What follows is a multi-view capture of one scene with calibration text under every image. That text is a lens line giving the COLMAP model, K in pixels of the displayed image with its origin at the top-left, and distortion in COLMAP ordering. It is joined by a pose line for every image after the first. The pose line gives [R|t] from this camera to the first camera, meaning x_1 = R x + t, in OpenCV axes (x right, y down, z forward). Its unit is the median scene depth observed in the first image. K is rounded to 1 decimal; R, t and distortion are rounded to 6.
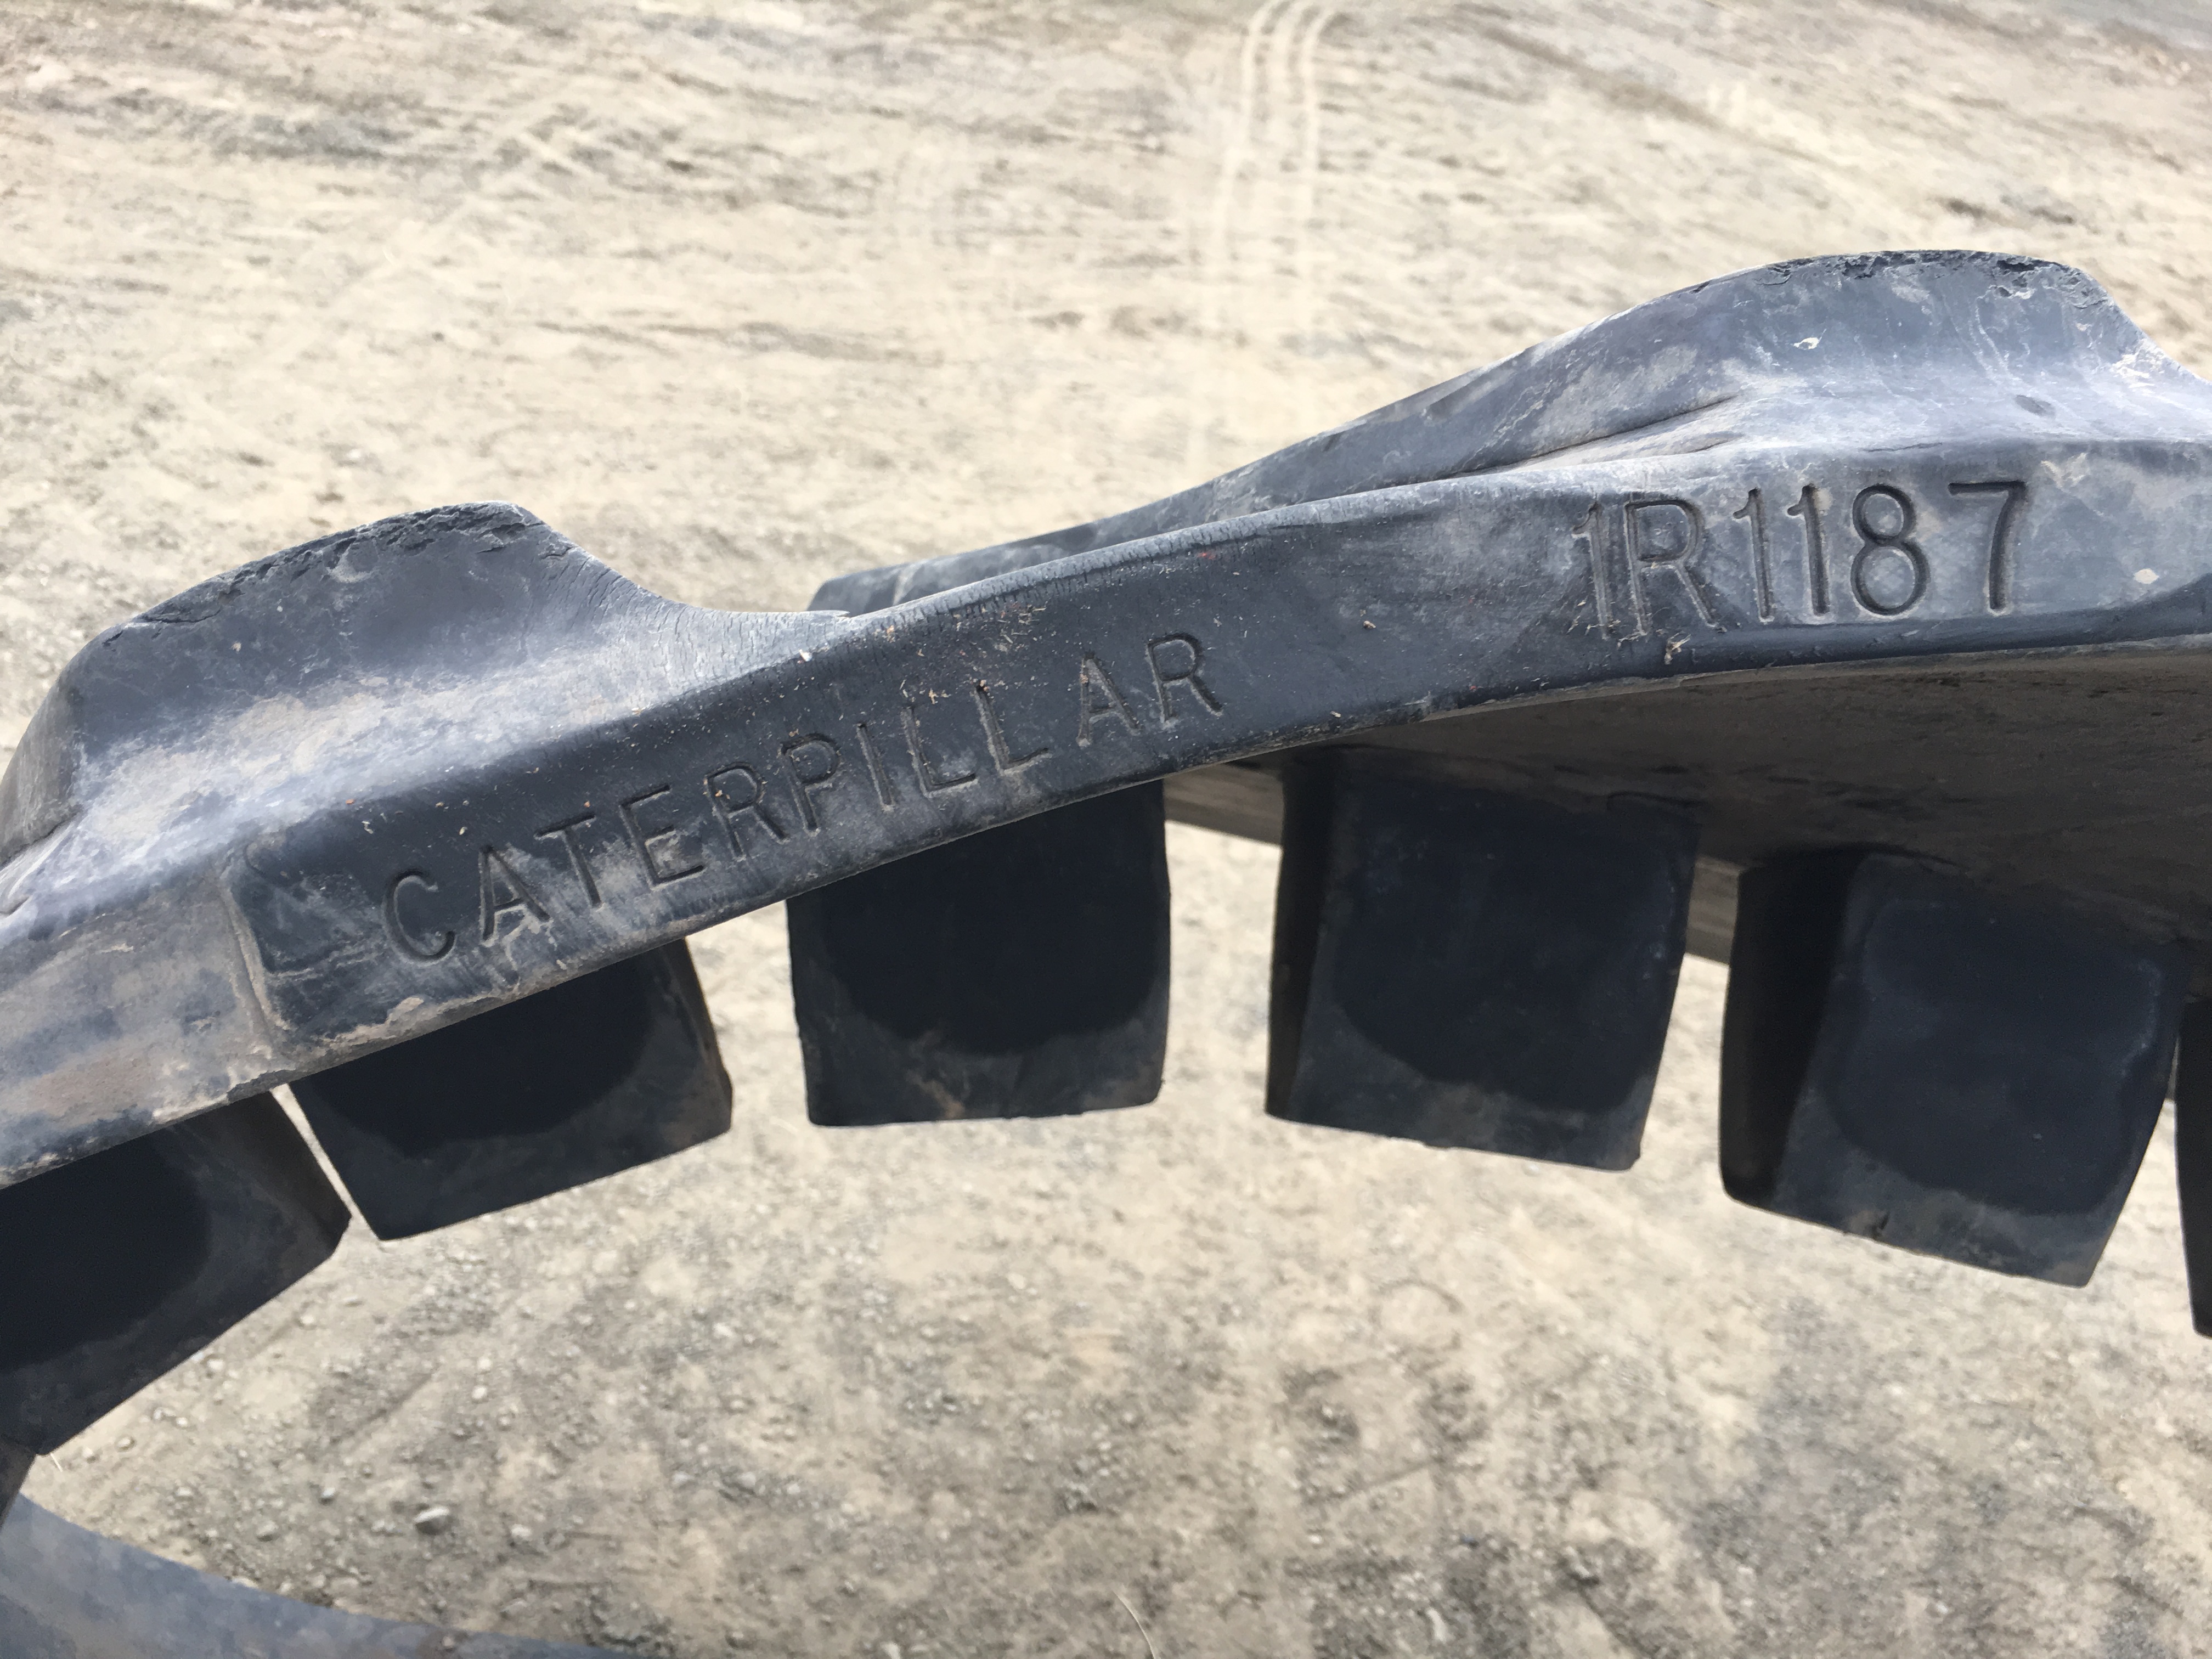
lens RADIAL K [[1821.8, 0, 1118.7], [0, 1821.8, 755.8], [0, 0, 1]] dist [0.080535, -0.109064]
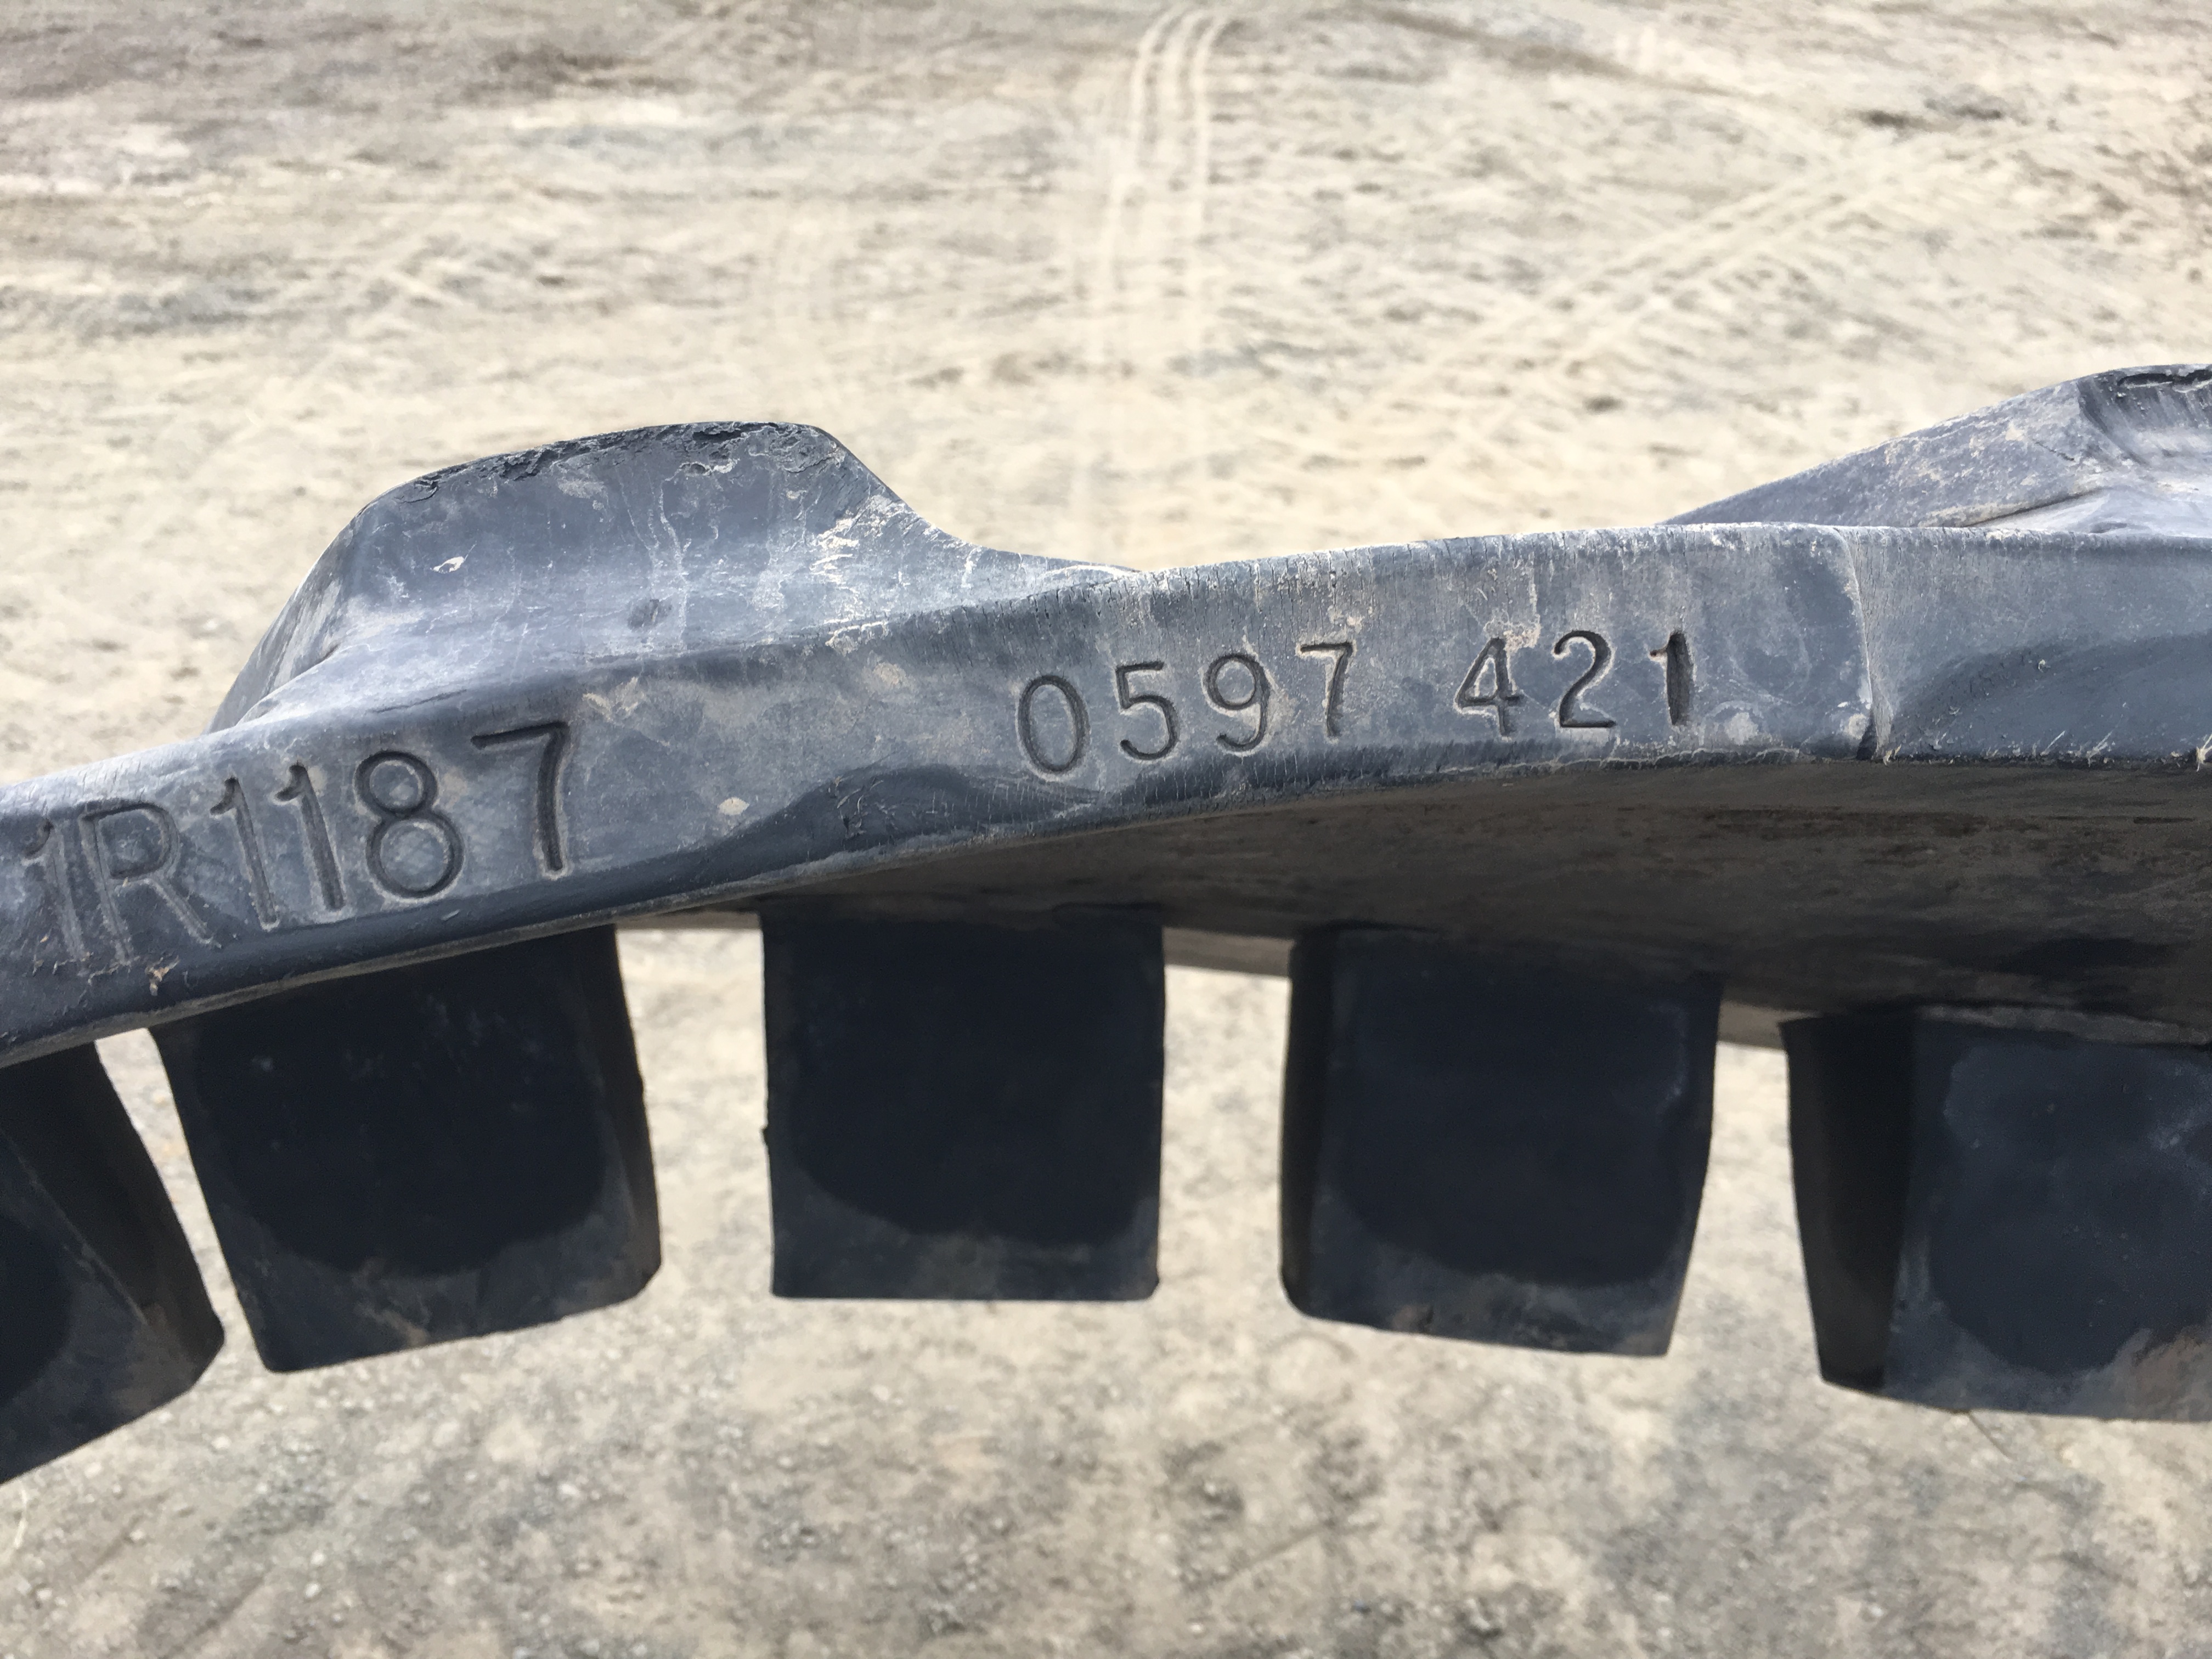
lens RADIAL K [[1821.8, 0, 1118.7], [0, 1821.8, 755.8], [0, 0, 1]] dist [0.080535, -0.109064]
pose [[0.989598, -0.140104, -0.032660, 0.149729], [0.139701, 0.990090, -0.014332, -0.016251], [0.034344, 0.009620, 0.999364, 0.029272]]
